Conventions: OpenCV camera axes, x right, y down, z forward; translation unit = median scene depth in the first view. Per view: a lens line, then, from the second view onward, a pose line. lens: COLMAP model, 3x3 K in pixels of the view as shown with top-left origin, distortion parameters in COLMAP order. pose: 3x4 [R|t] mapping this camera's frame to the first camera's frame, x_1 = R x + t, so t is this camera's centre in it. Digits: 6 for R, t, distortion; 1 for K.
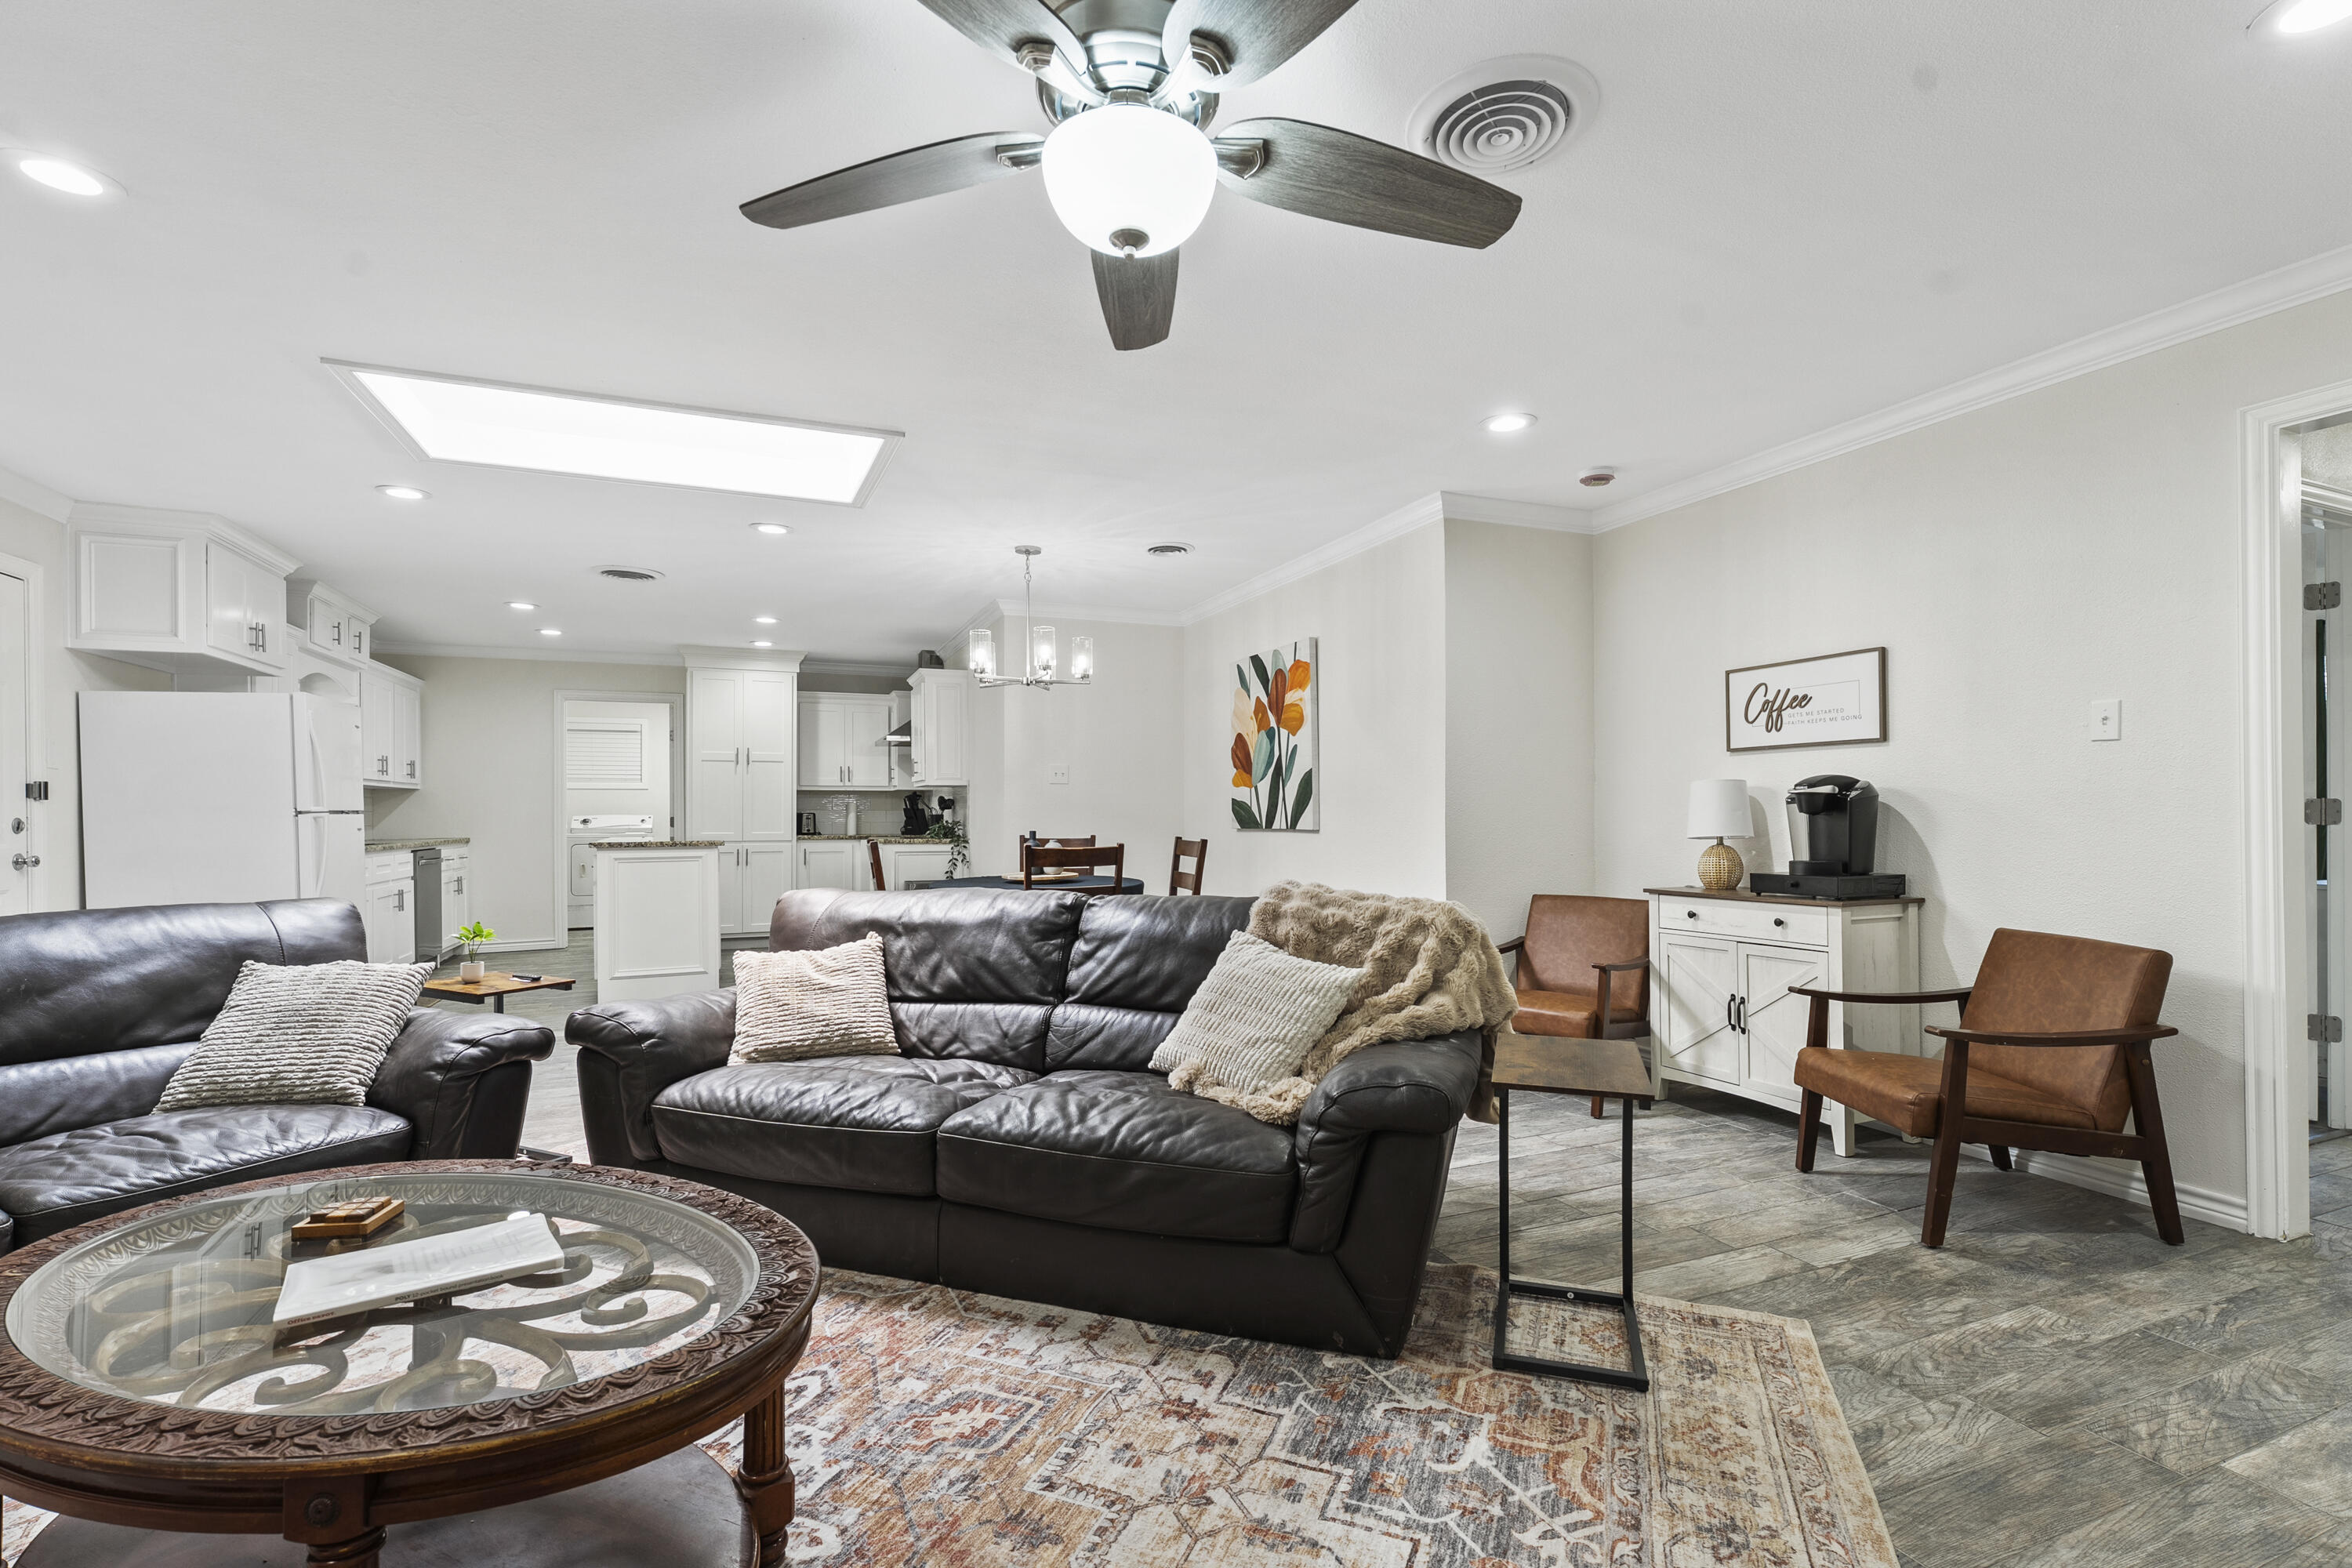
lens RADIAL K [[1052.7, 0, 1188.5], [0, 1052.7, 814.4], [0, 0, 1]] dist [0.000396, -0.000476]
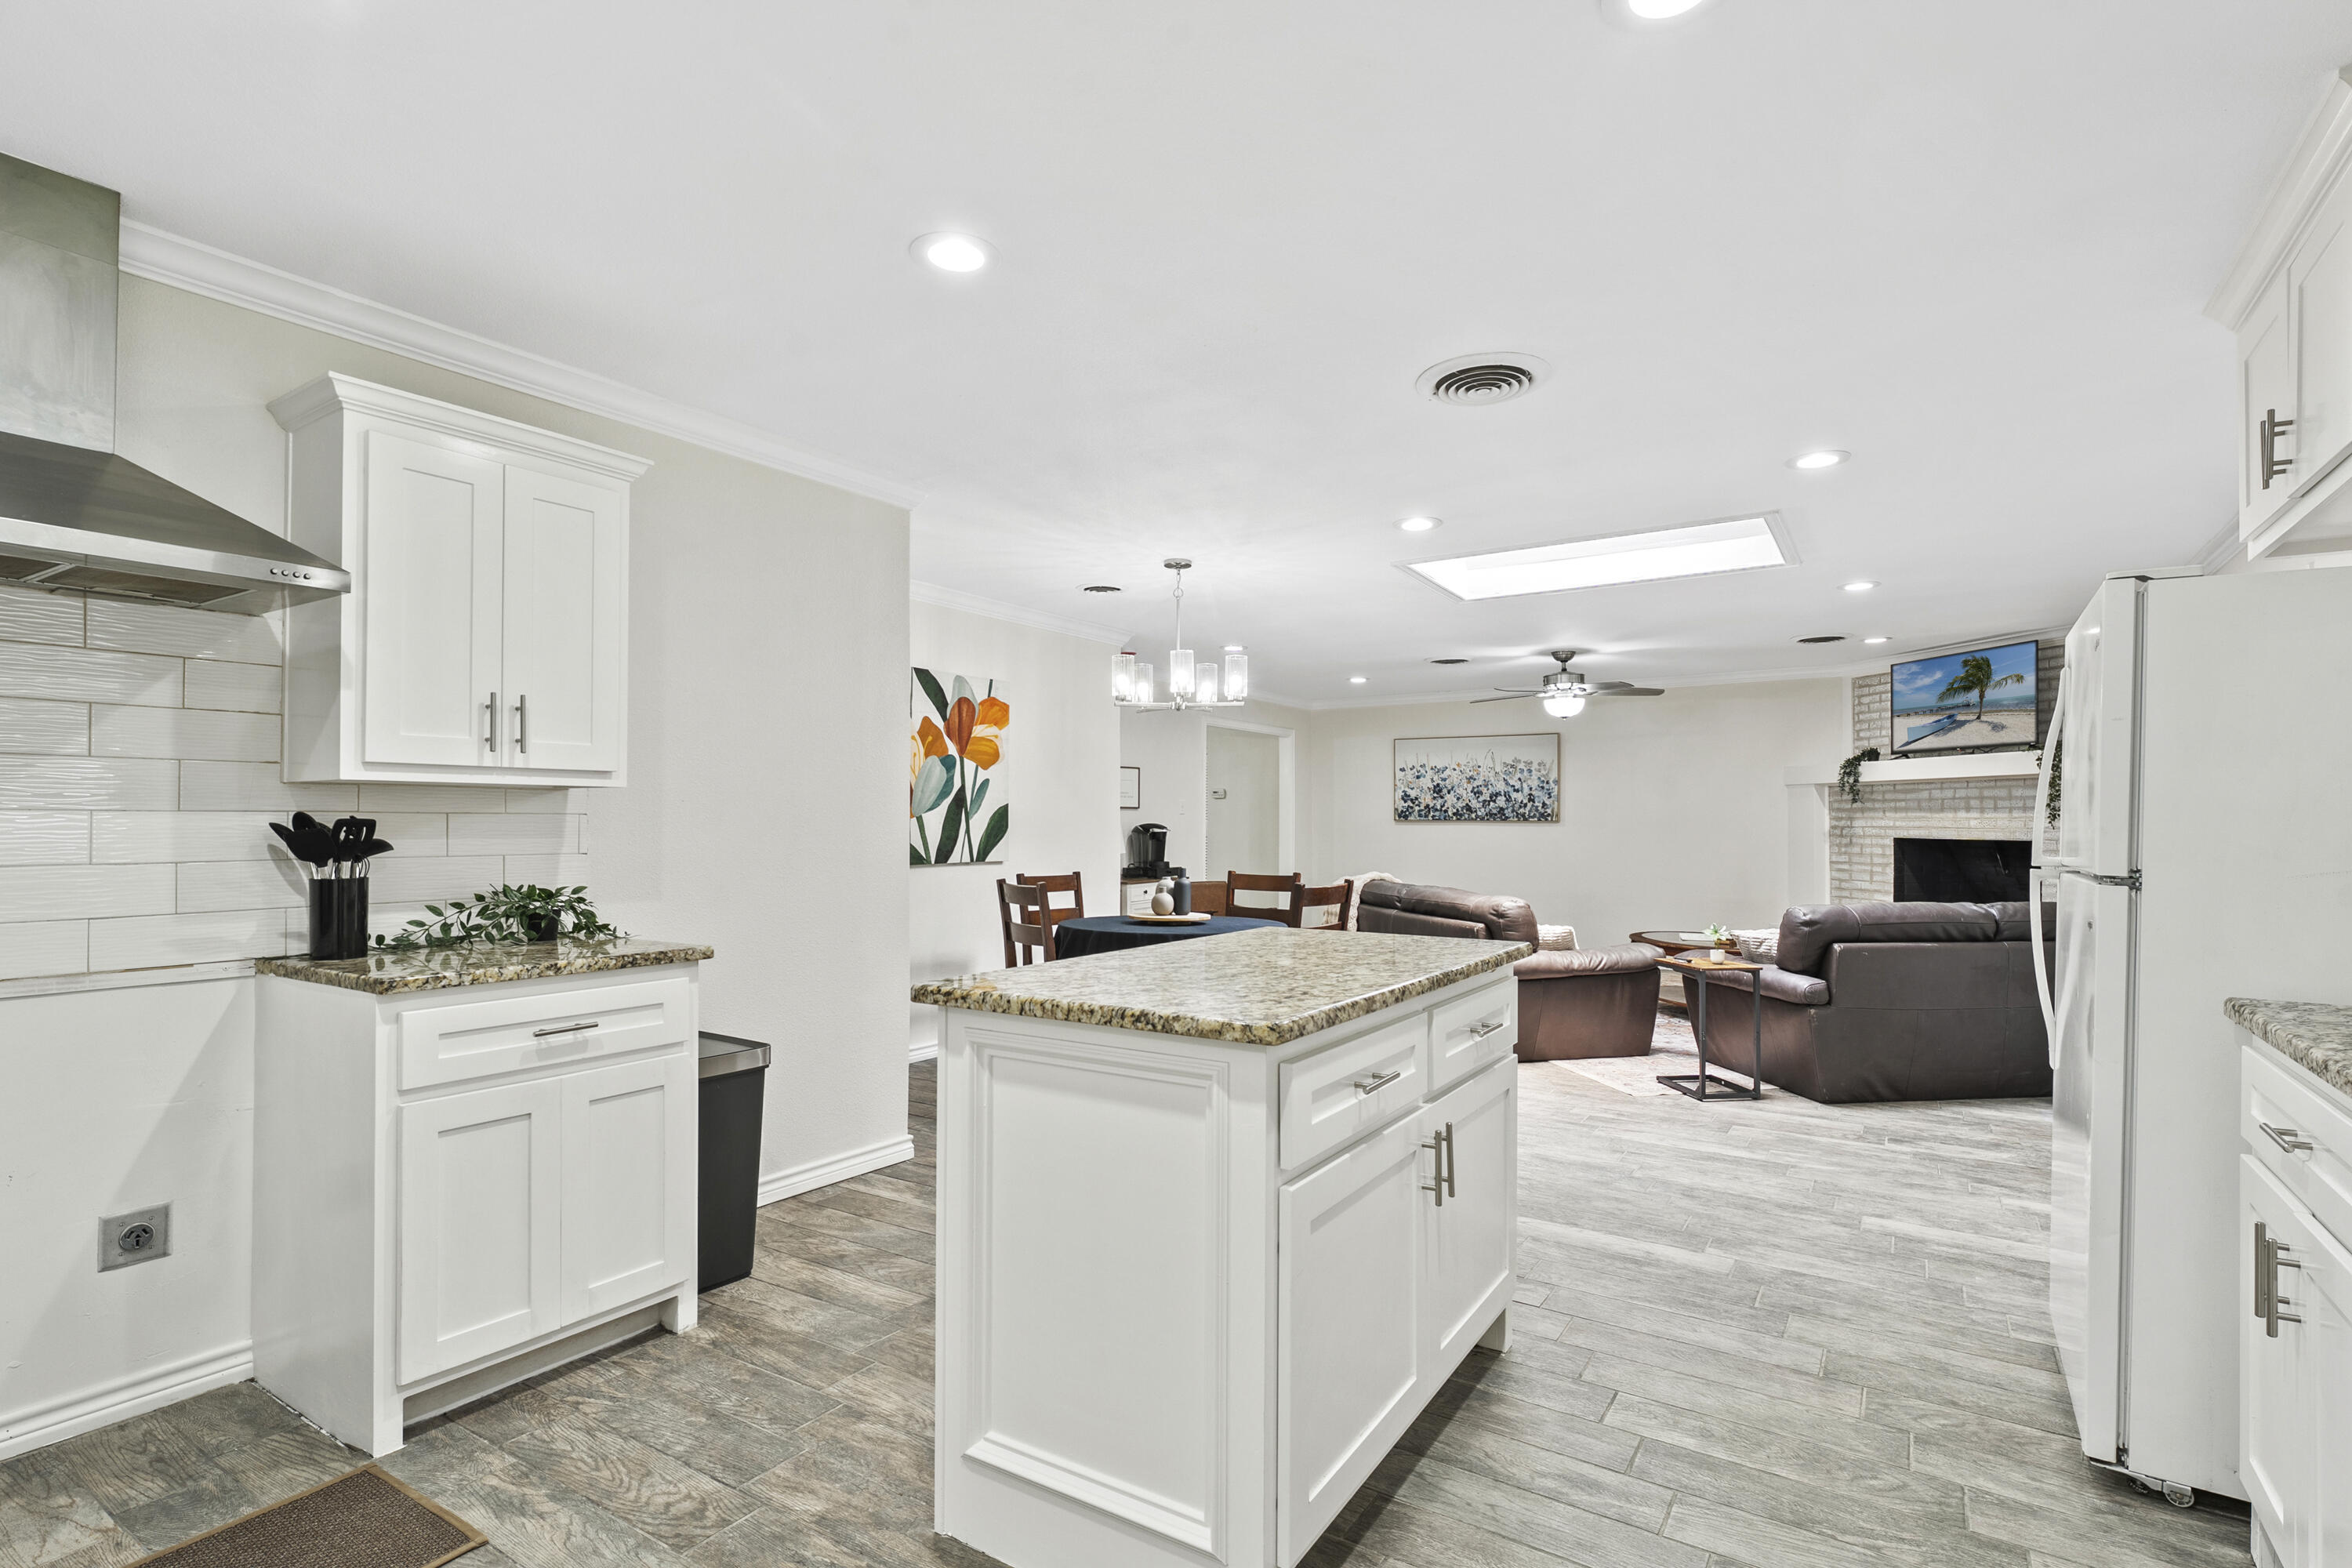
lens RADIAL K [[1134.2, 0, 1181.1], [0, 1134.2, 812.3], [0, 0, 1]] dist [-0.001720, -0.000289]
pose [[-0.554095, 0.010427, 0.832388, -1.209624], [0.001306, 0.999931, -0.011656, -0.026874], [-0.832452, -0.005371, -0.554071, 1.912232]]
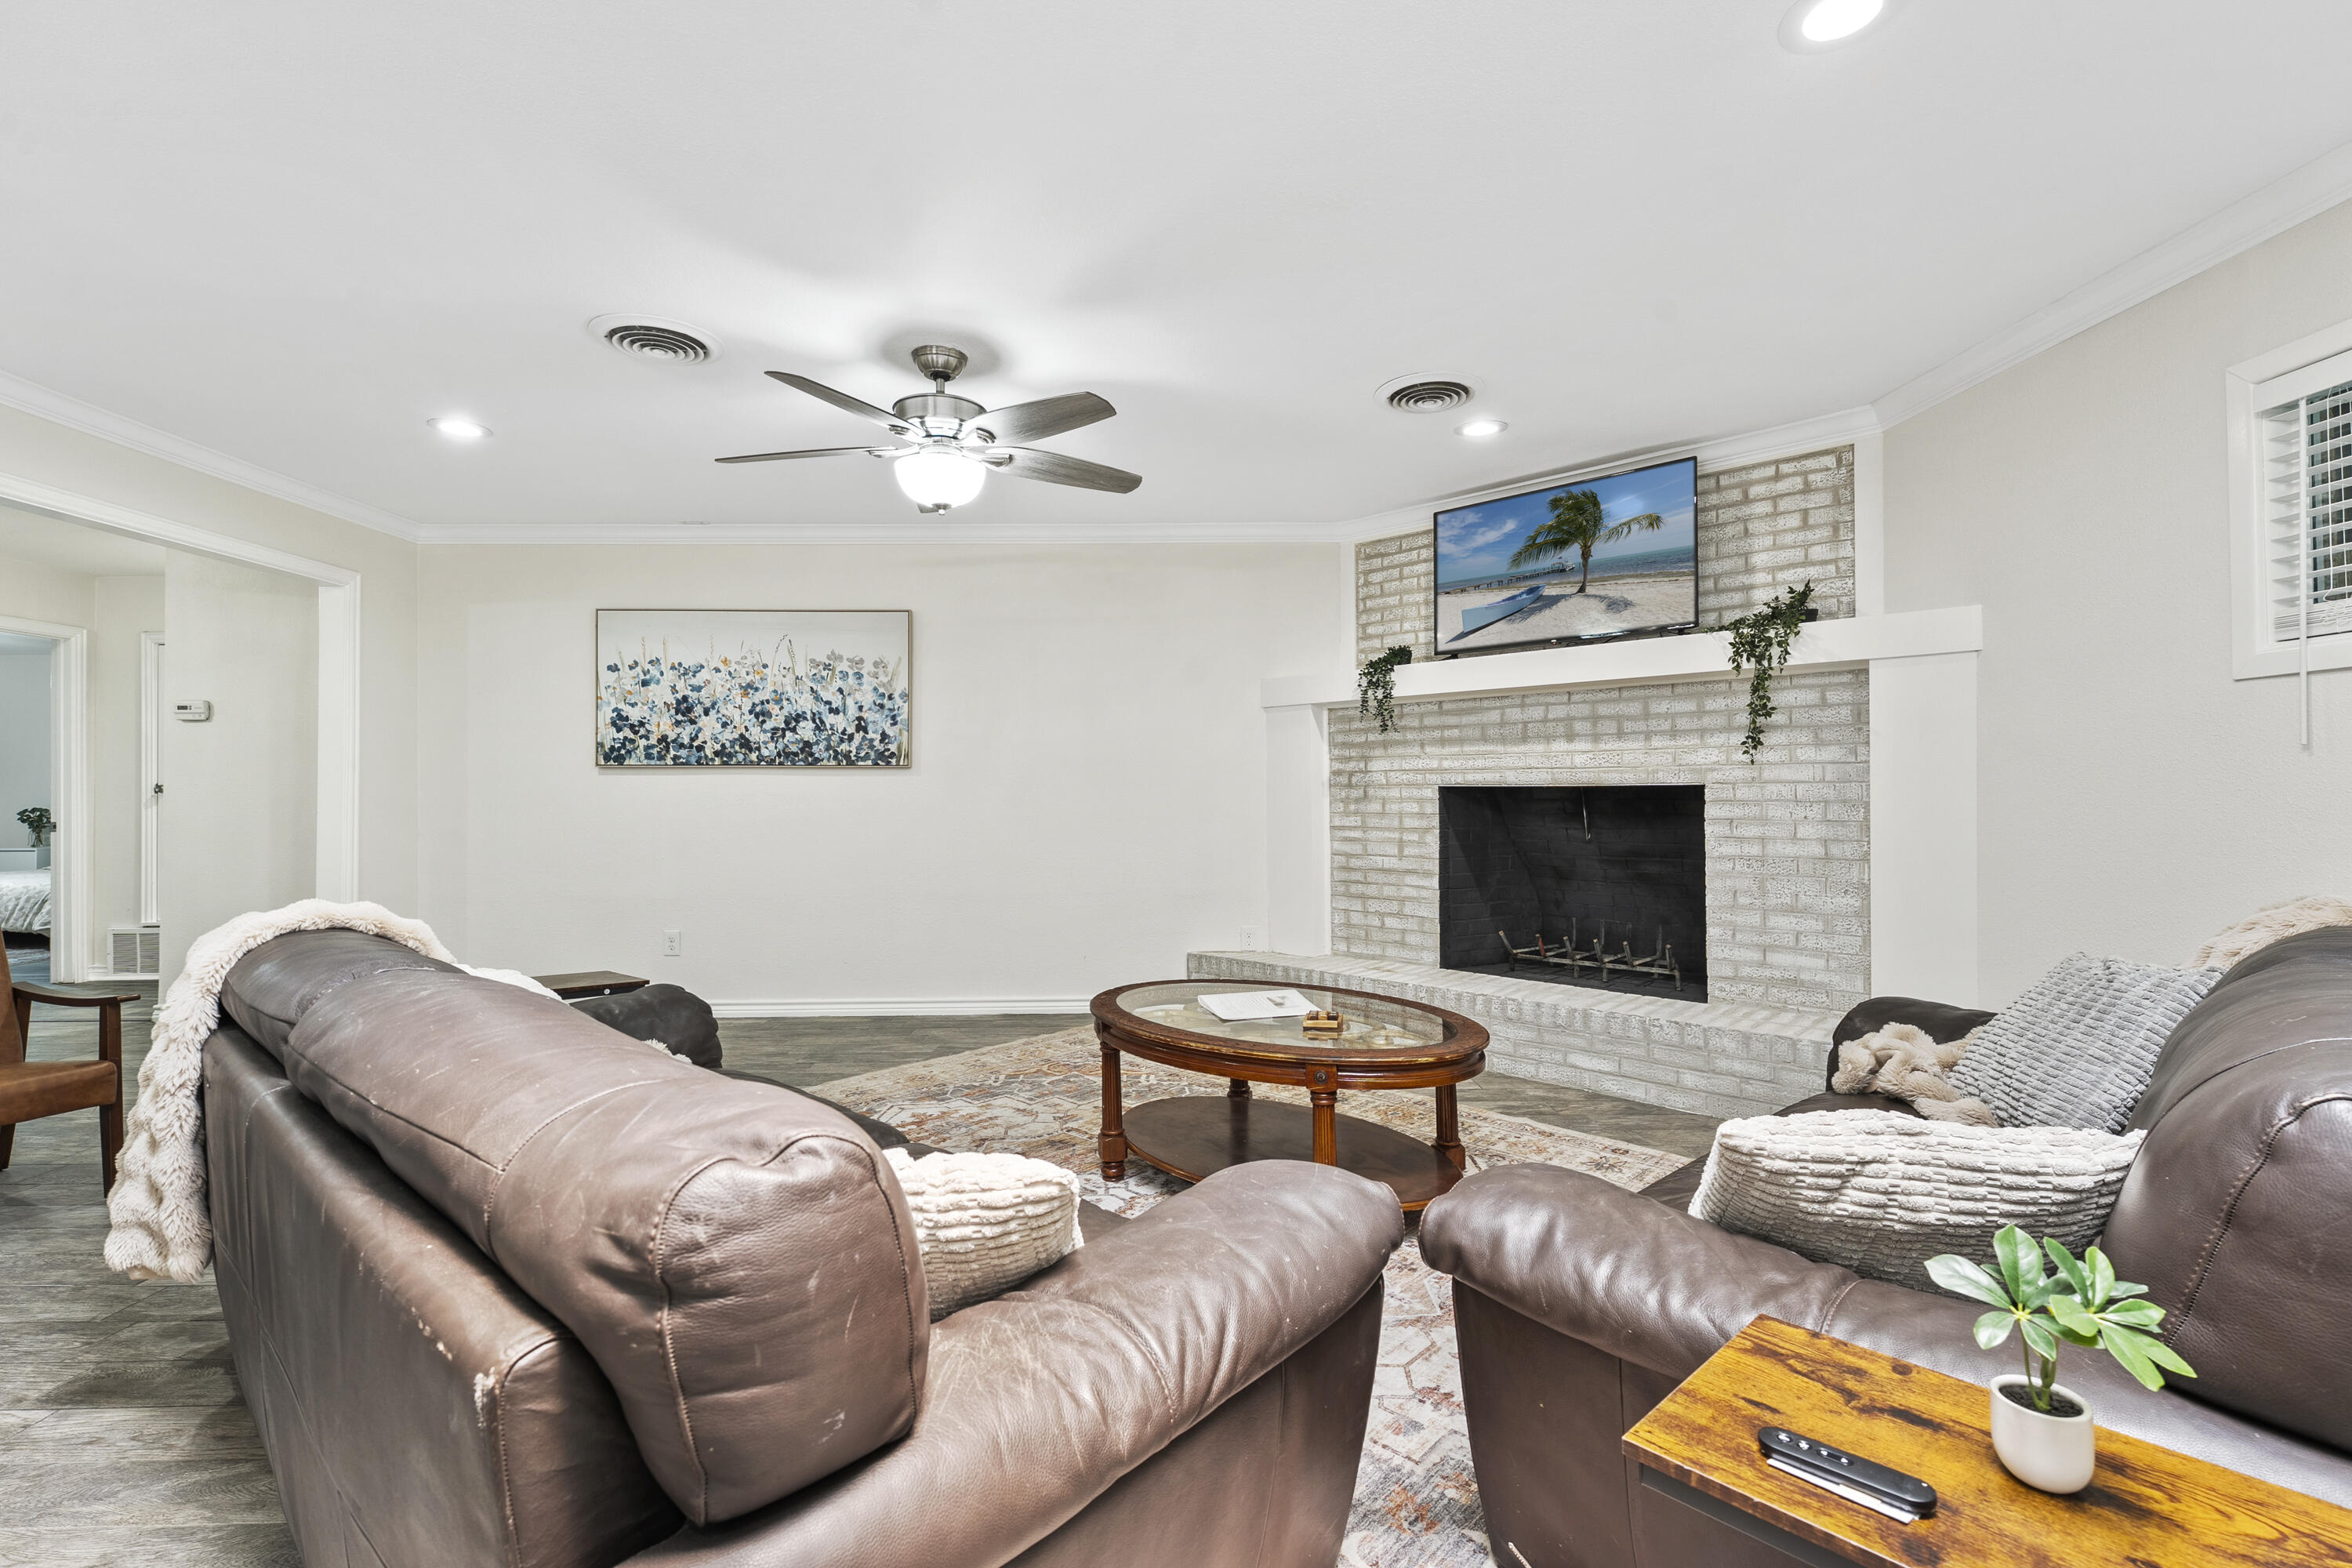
lens RADIAL K [[1038.1, 0, 1186.1], [0, 1038.1, 781.4], [0, 0, 1]] dist [0.000585, -0.000180]
pose [[-0.930014, 0.012894, 0.367299, -0.445292], [0.008510, 0.999872, -0.013554, 0.002198], [-0.367427, -0.009480, -0.930004, 0.984078]]
